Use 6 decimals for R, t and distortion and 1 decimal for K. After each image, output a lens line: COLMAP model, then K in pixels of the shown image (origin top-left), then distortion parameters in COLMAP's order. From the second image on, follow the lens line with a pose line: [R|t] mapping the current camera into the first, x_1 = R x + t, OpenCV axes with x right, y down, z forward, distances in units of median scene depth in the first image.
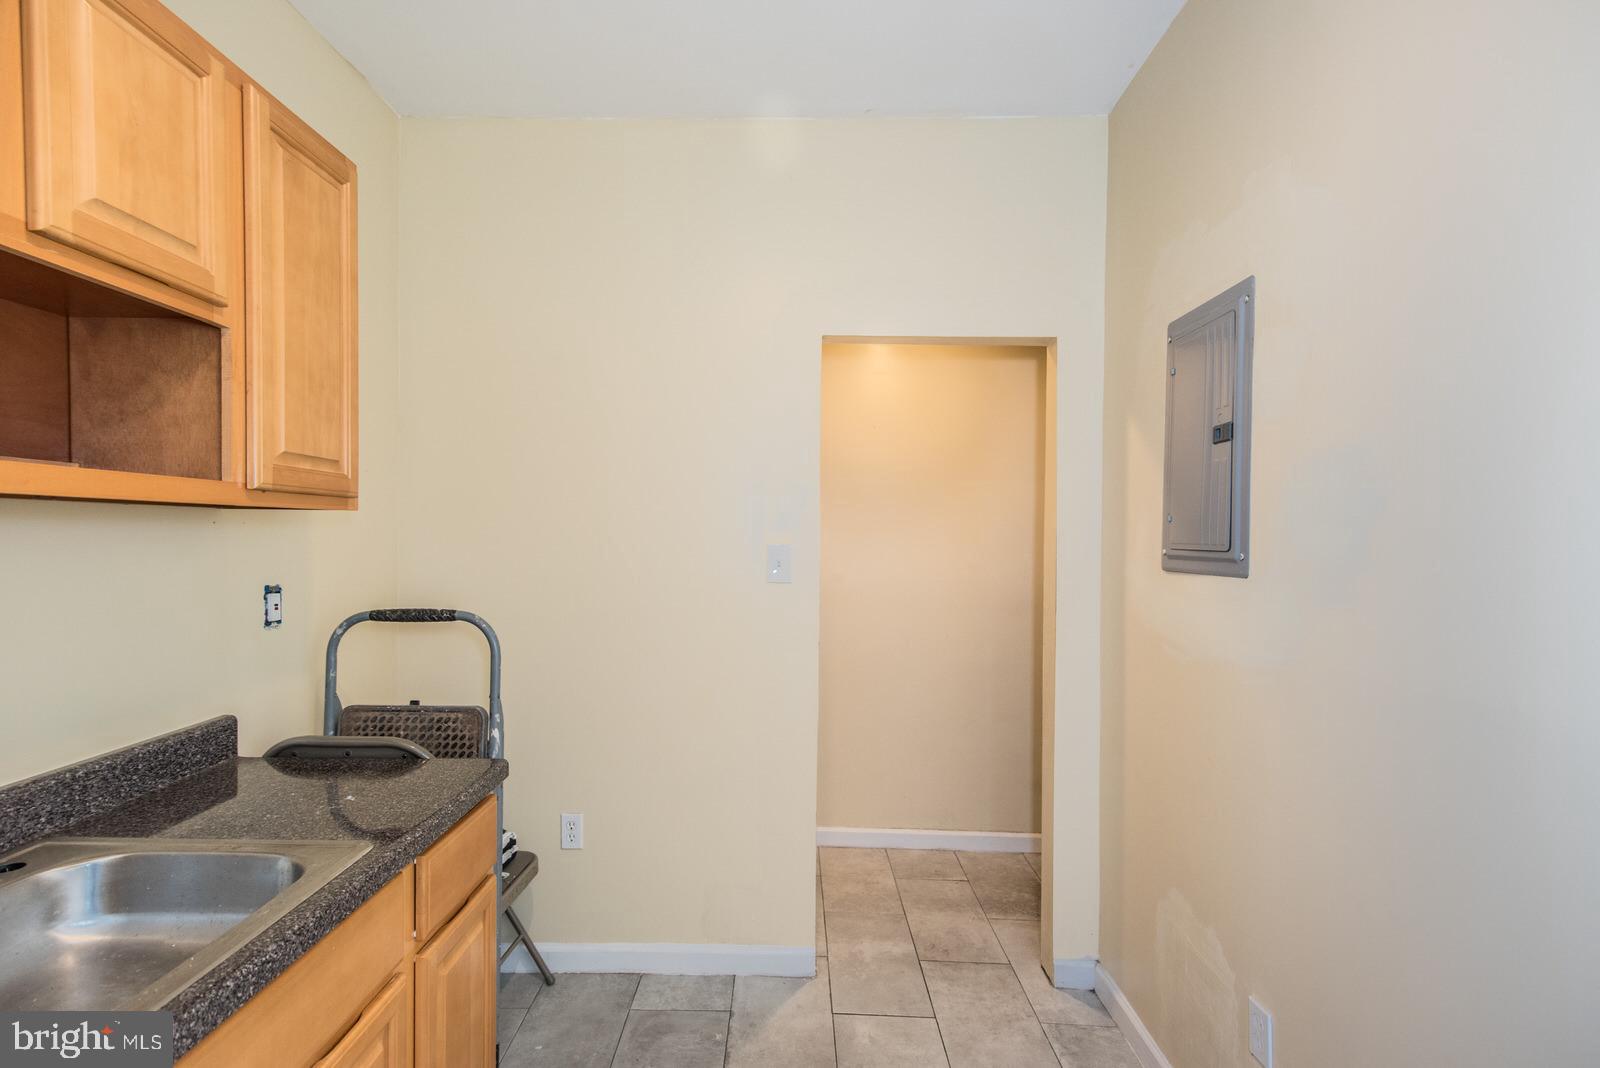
lens RADIAL K [[828.9, 0, 807.9], [0, 828.9, 543.7], [0, 0, 1]] dist [0.013997, -0.001108]
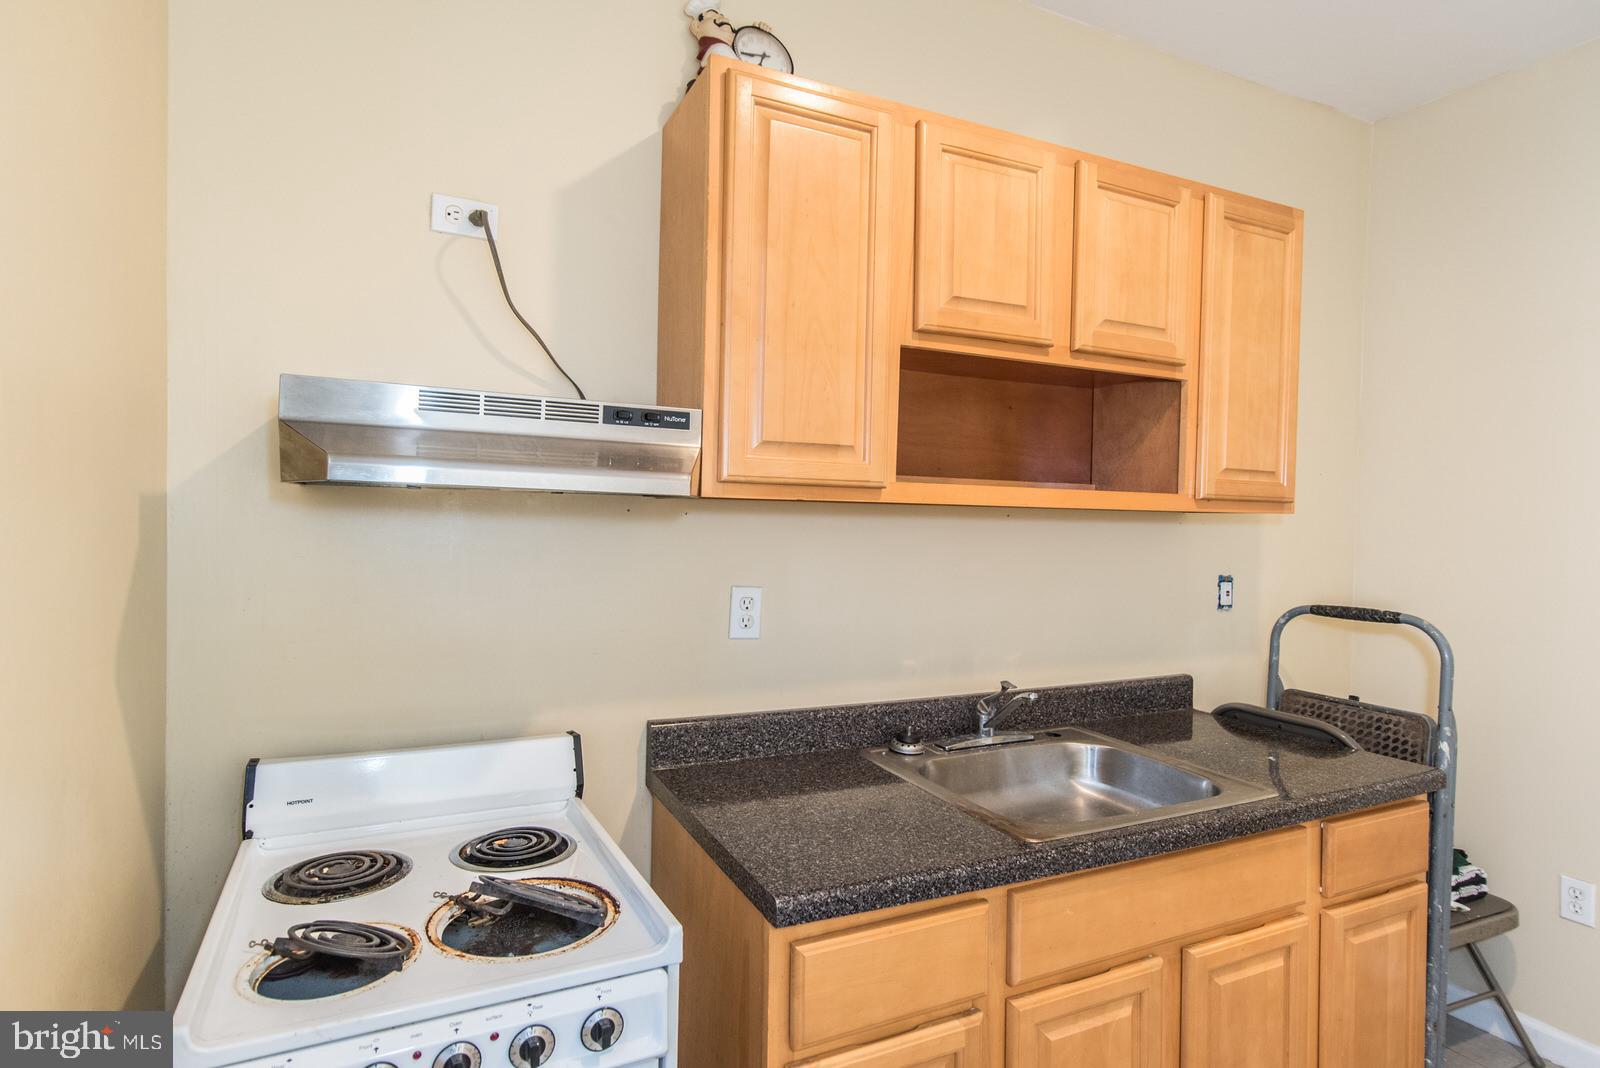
lens RADIAL K [[828.9, 0, 750.5], [0, 828.9, 528.3], [0, 0, 1]] dist [0.013997, -0.001108]
pose [[0.426070, 0.014627, -0.904572, 0.192796], [-0.028782, 0.999582, 0.002606, -0.002675], [0.904232, 0.024925, 0.426313, -0.174449]]
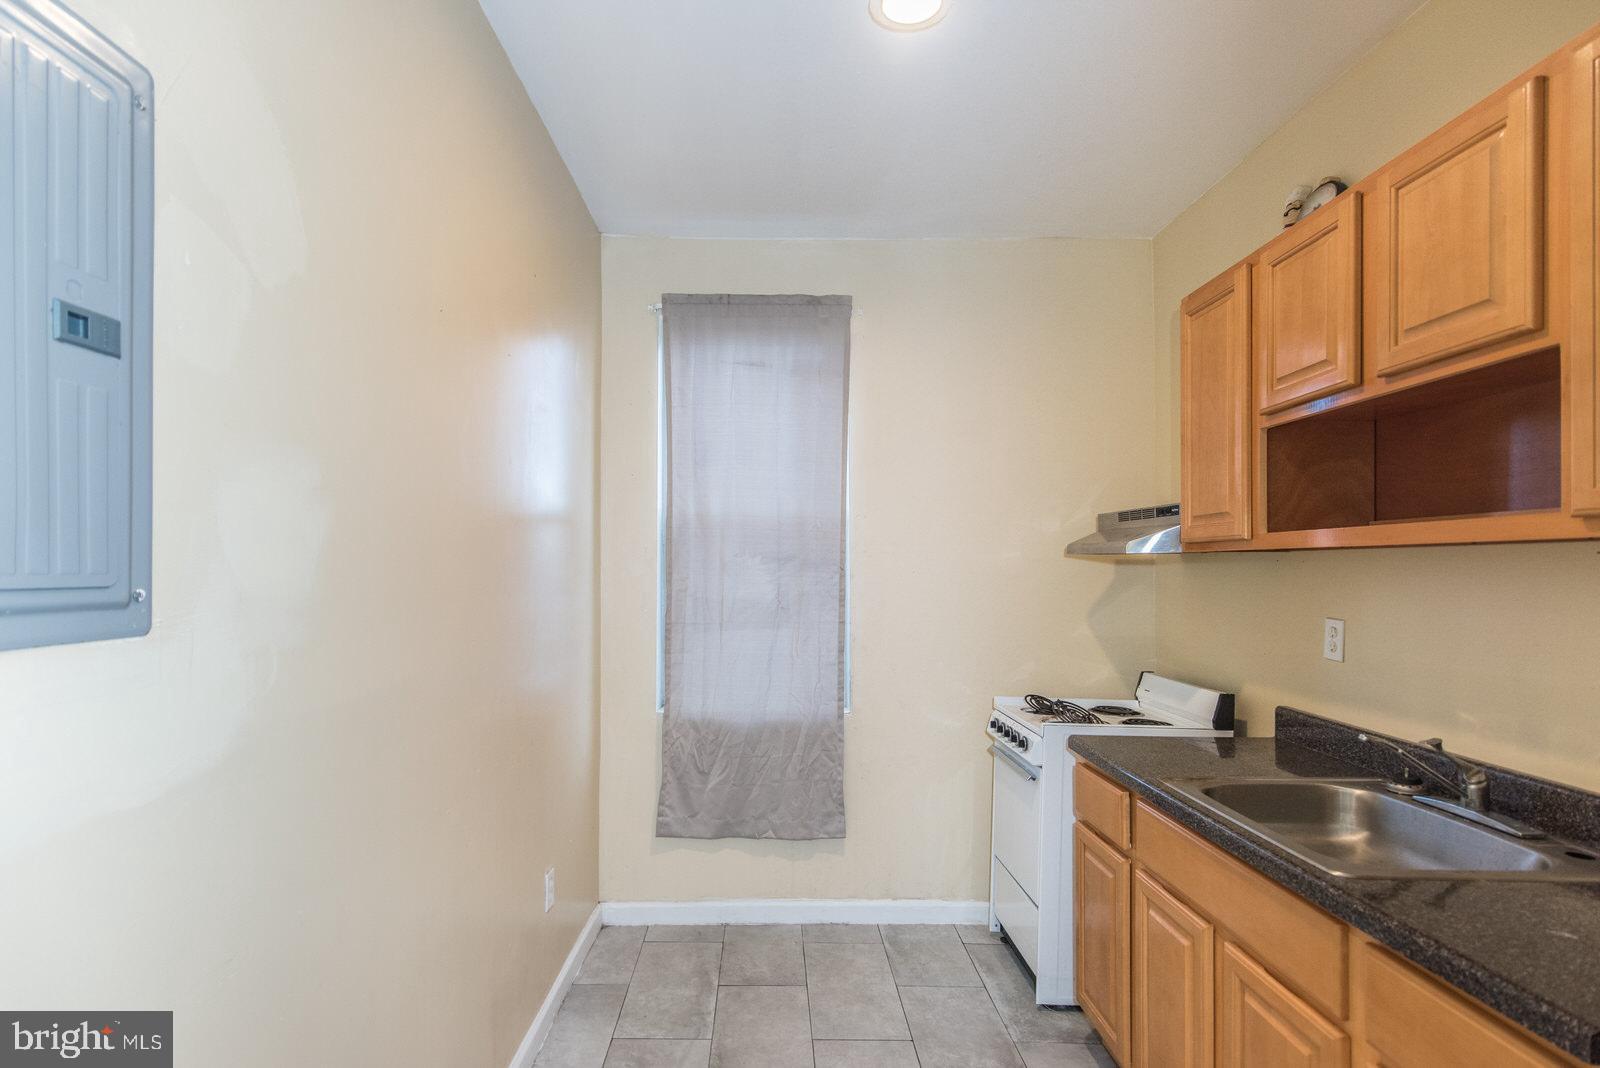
lens RADIAL K [[780.5, 0, 765.2], [0, 780.5, 558.0], [0, 0, 1]] dist [0.017006, 0.000106]
pose [[-0.999894, -0.012335, 0.007779, 0.137457], [-0.012314, 0.999920, 0.002785, -0.015204], [-0.007812, 0.002689, -0.999966, 1.630853]]
